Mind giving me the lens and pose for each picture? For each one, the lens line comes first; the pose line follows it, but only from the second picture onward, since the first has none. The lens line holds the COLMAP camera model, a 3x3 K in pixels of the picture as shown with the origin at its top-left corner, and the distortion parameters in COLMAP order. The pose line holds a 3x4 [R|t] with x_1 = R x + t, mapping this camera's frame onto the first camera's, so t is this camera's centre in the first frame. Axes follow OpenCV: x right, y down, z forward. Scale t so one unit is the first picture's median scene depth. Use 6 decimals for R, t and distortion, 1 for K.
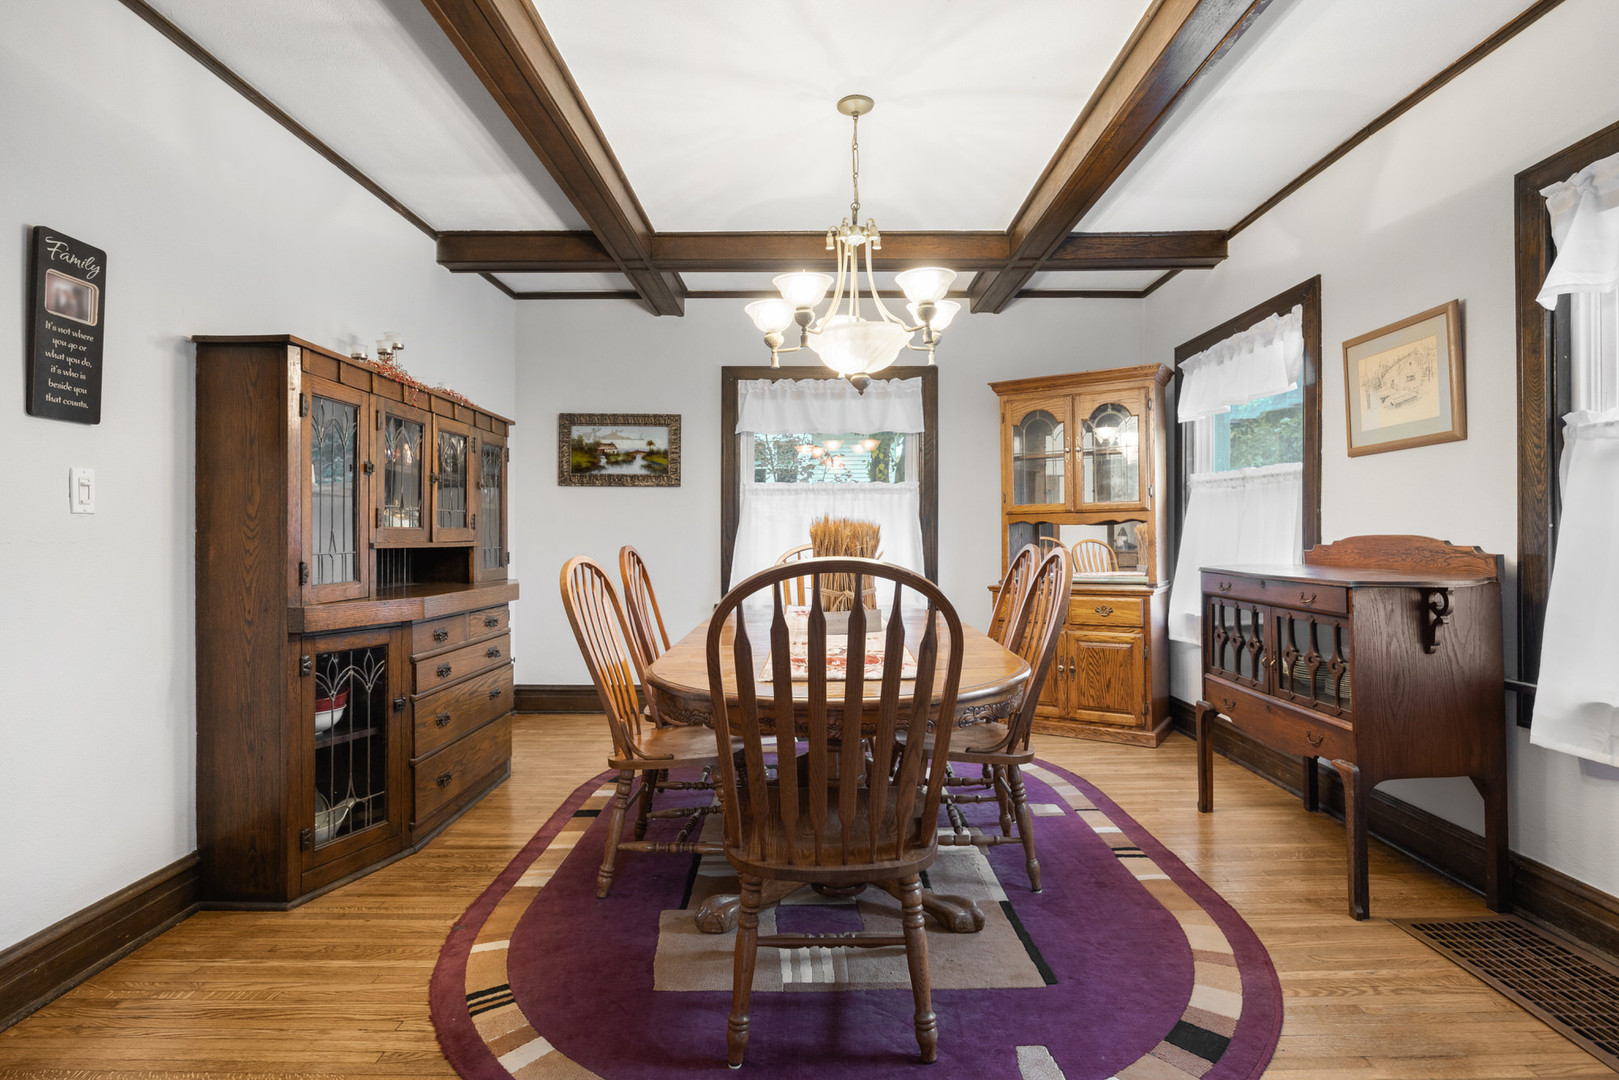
lens RADIAL K [[860.5, 0, 808.5], [0, 860.5, 535.2], [0, 0, 1]] dist [0.000820, 0.000024]
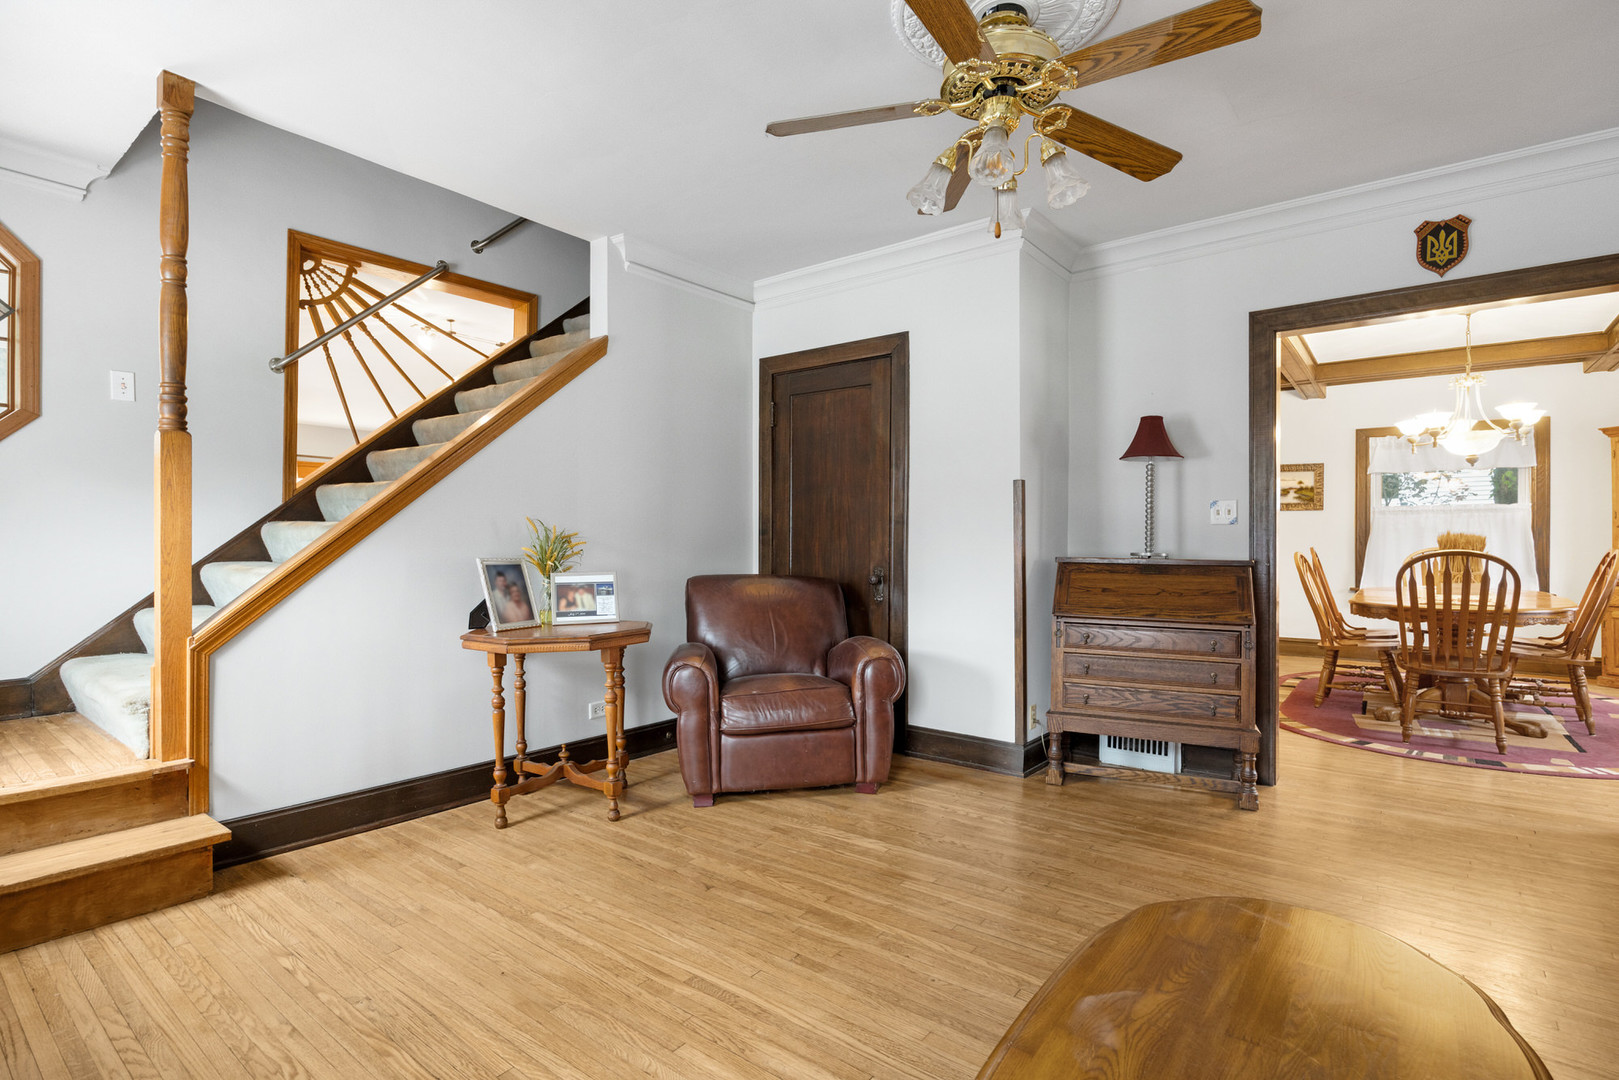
lens RADIAL K [[774.1, 0, 811.4], [0, 774.1, 540.3], [0, 0, 1]] dist [-0.015708, -0.000163]
pose [[0.789384, 0.003319, -0.613891, -0.038710], [-0.004335, 0.999991, -0.000167, 0.002198], [0.613885, 0.002793, 0.789391, -0.892979]]
